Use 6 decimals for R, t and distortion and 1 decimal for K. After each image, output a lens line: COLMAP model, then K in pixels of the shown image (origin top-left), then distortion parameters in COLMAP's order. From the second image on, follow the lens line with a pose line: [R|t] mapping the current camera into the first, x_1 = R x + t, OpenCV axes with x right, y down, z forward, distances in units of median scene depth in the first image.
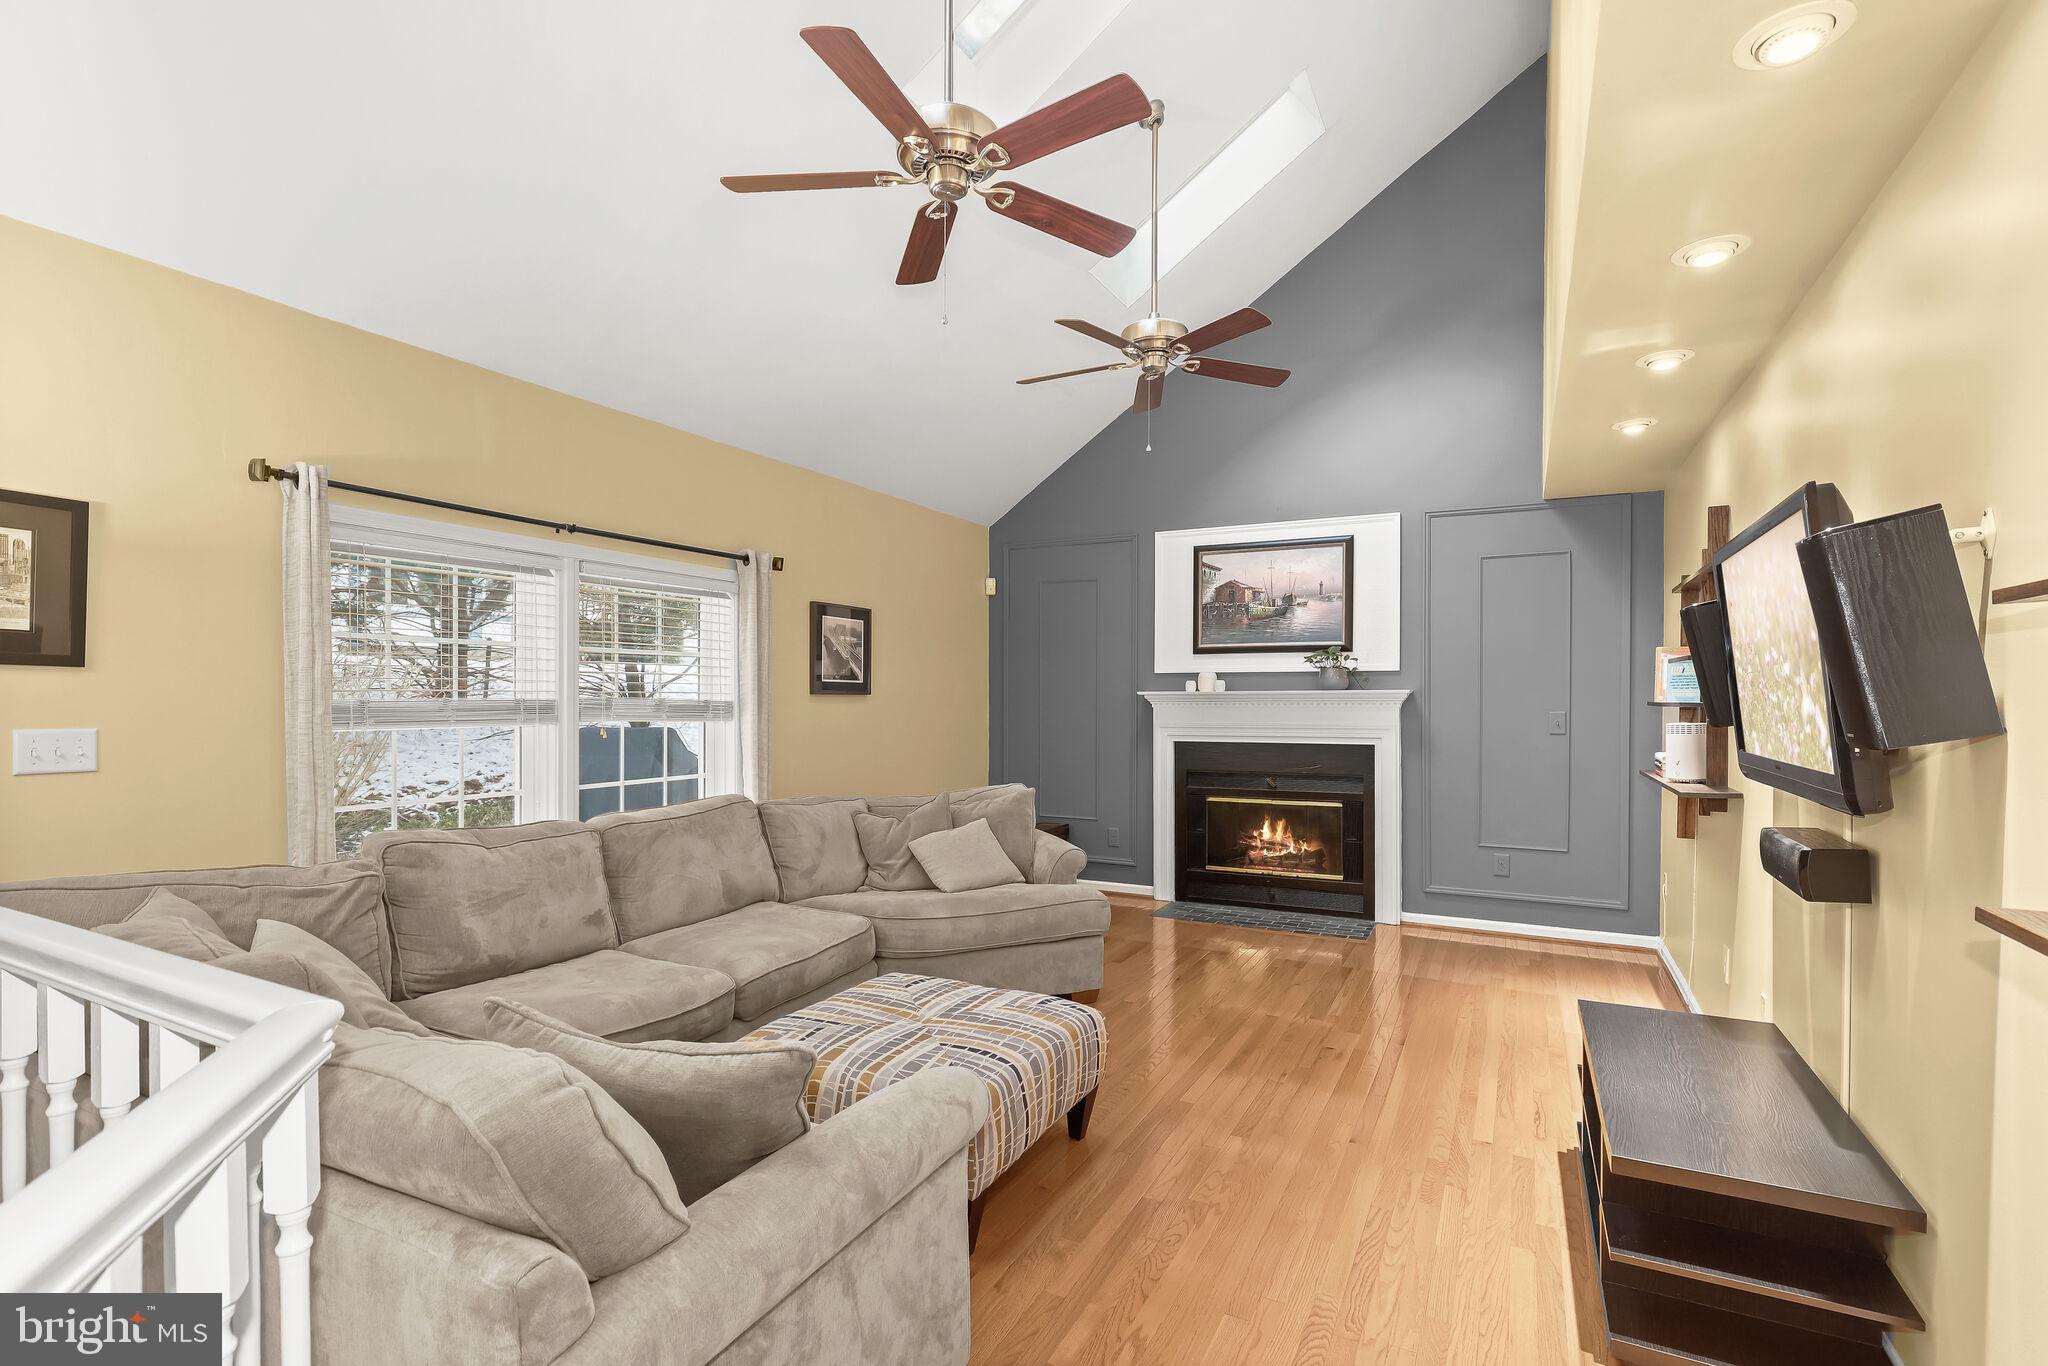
lens RADIAL K [[946.9, 0, 1034.6], [0, 946.9, 702.4], [0, 0, 1]] dist [0.000131, 0.000466]
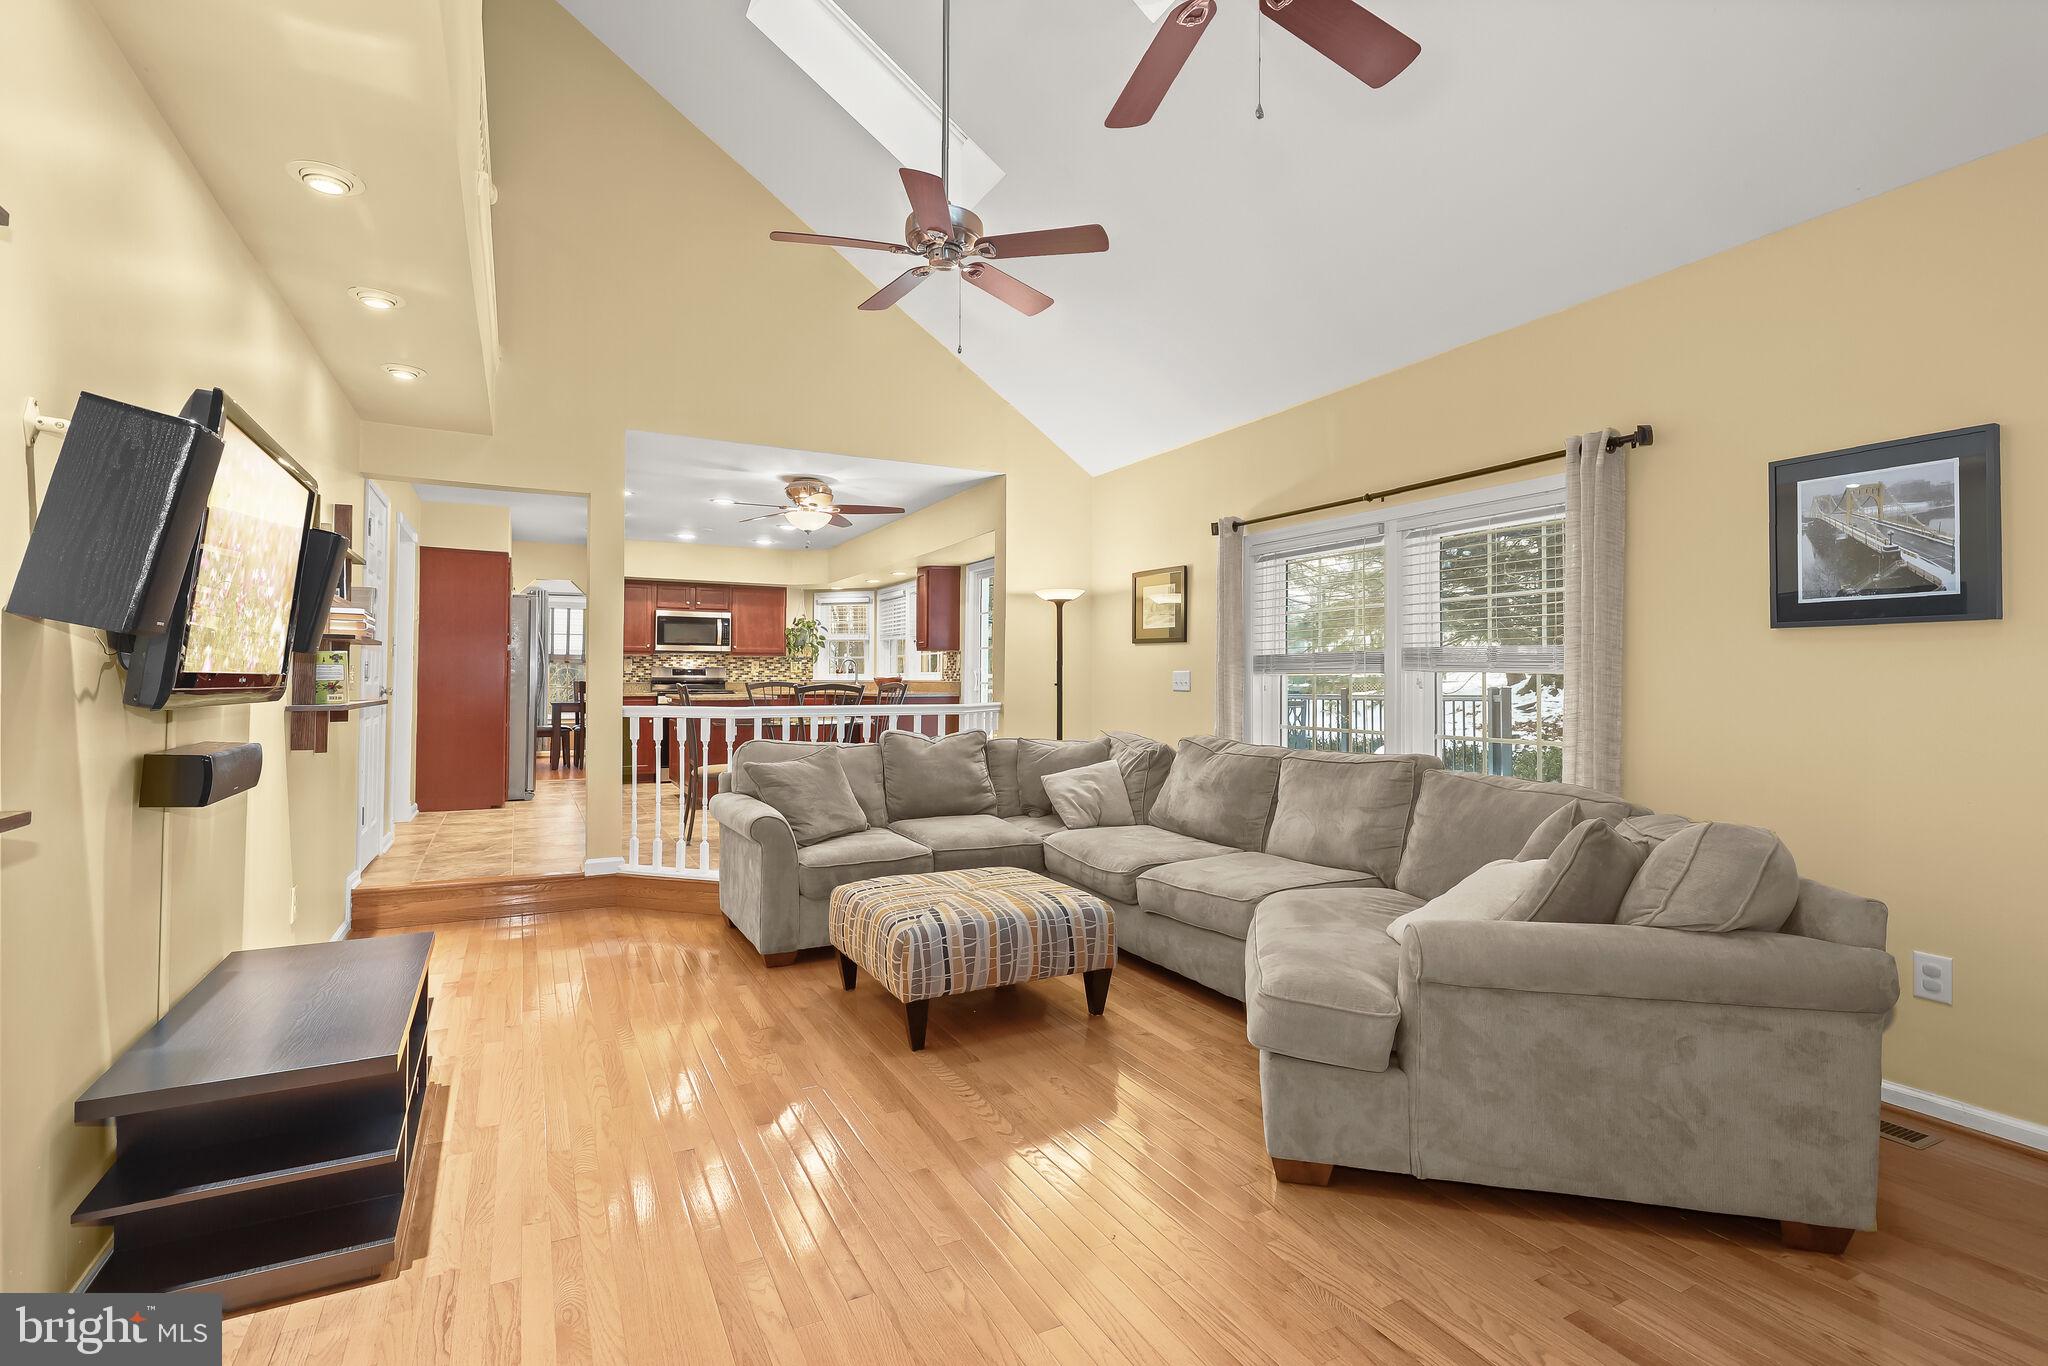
lens RADIAL K [[946.9, 0, 1014.1], [0, 946.9, 657.0], [0, 0, 1]] dist [0.000131, 0.000466]
pose [[-0.579419, -0.025283, -0.814637, 0.454791], [-0.008386, 0.999651, -0.025060, 0.024545], [0.814986, -0.007689, -0.579429, 0.909011]]
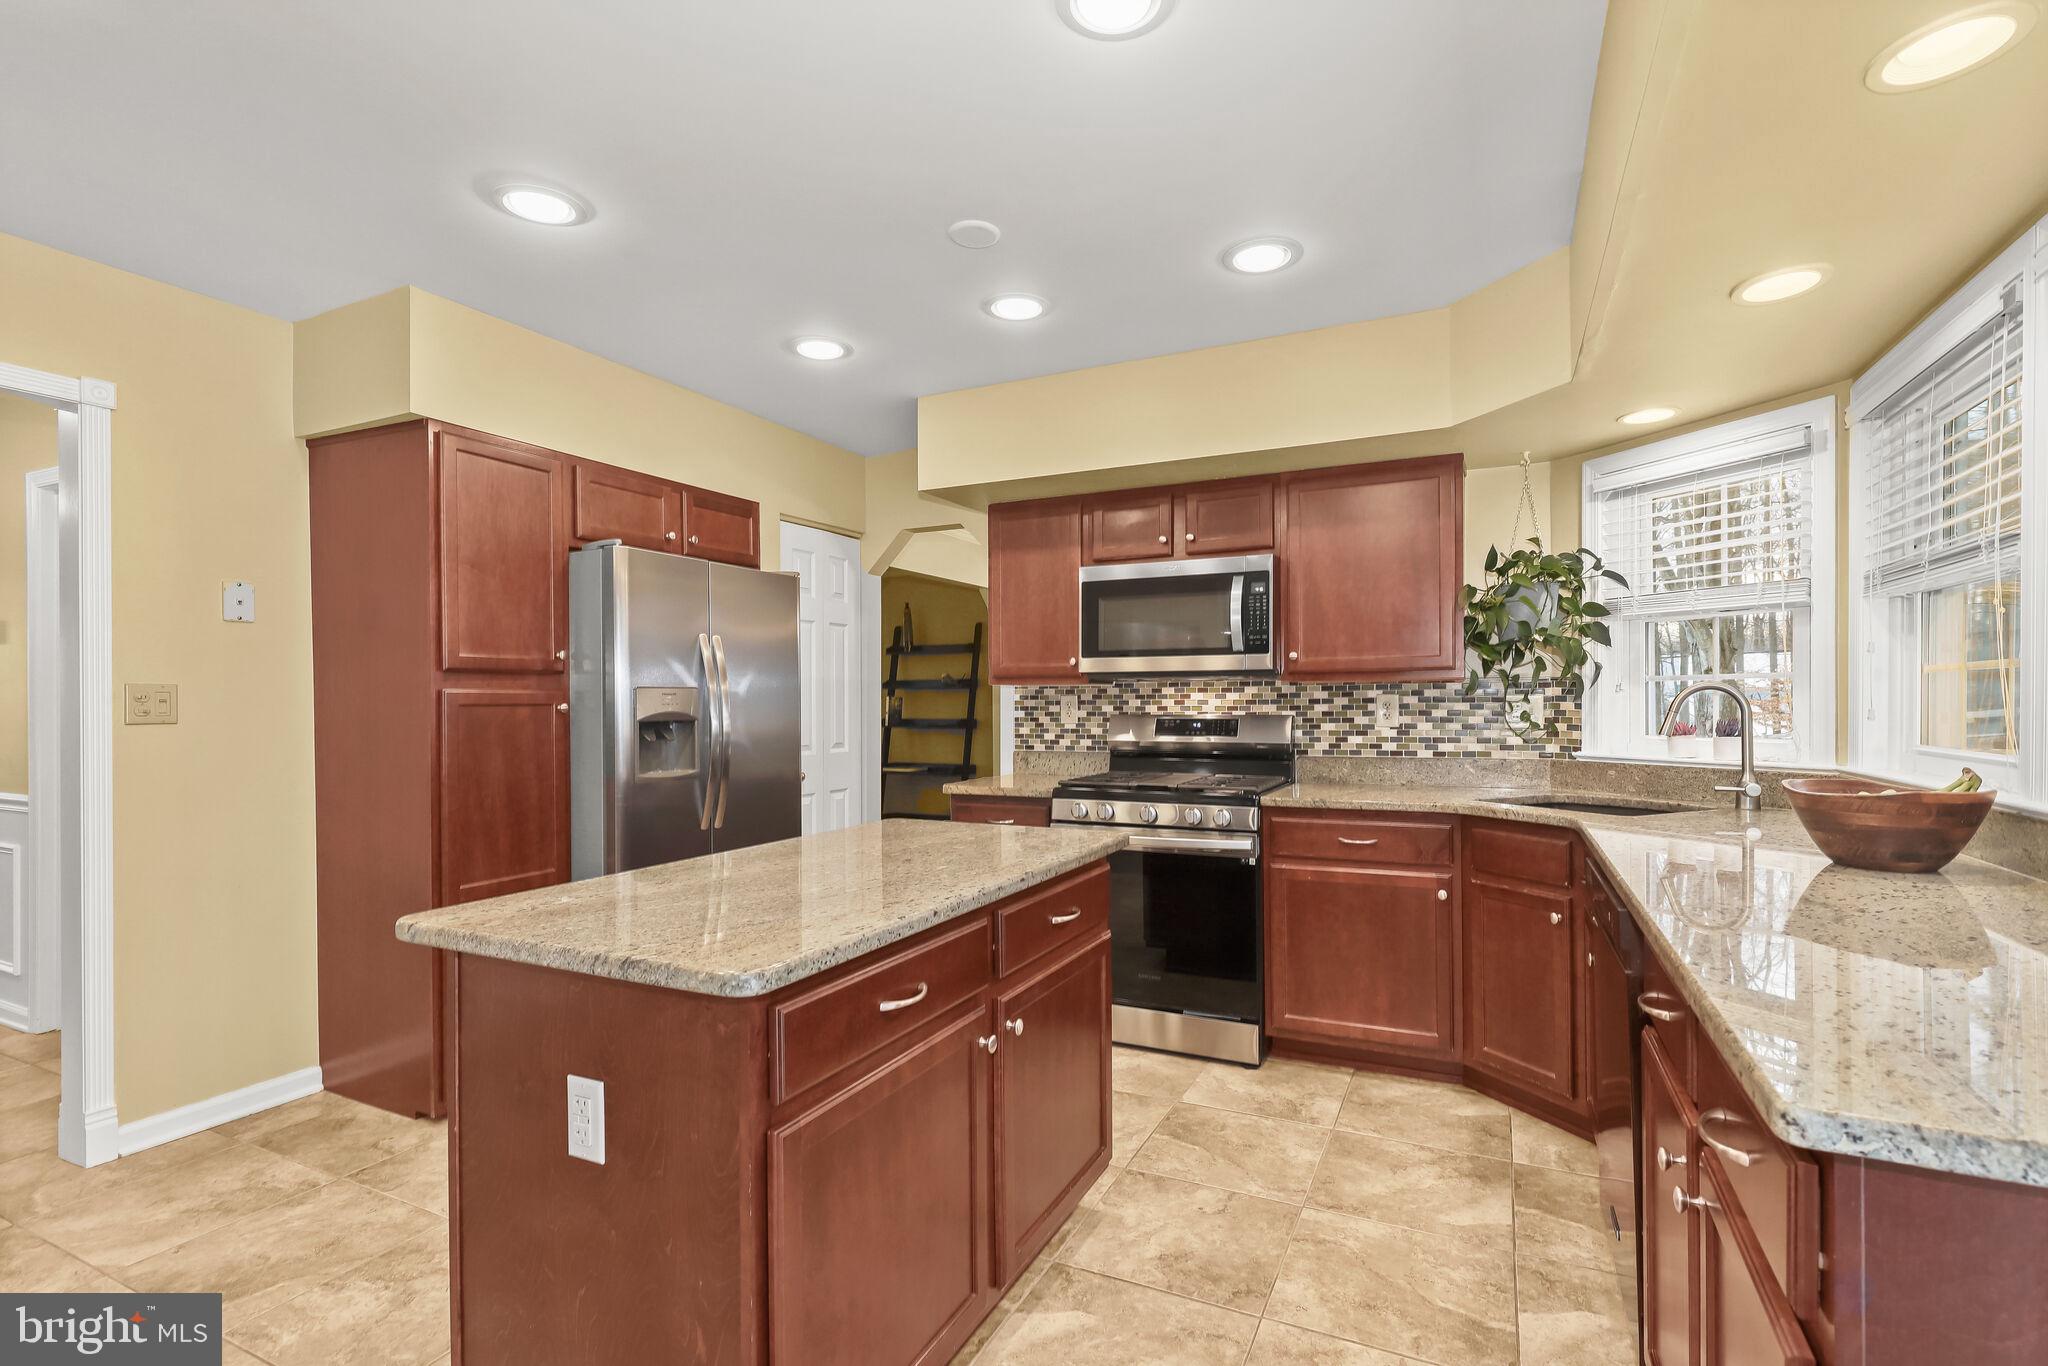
lens RADIAL K [[946.9, 0, 1036.8], [0, 946.9, 702.4], [0, 0, 1]] dist [0.000131, 0.000466]
pose [[-0.999842, 0.003749, -0.017350, -0.541057], [0.003574, 0.999943, 0.010107, -0.012008], [0.017387, 0.010044, -0.999798, 0.023629]]
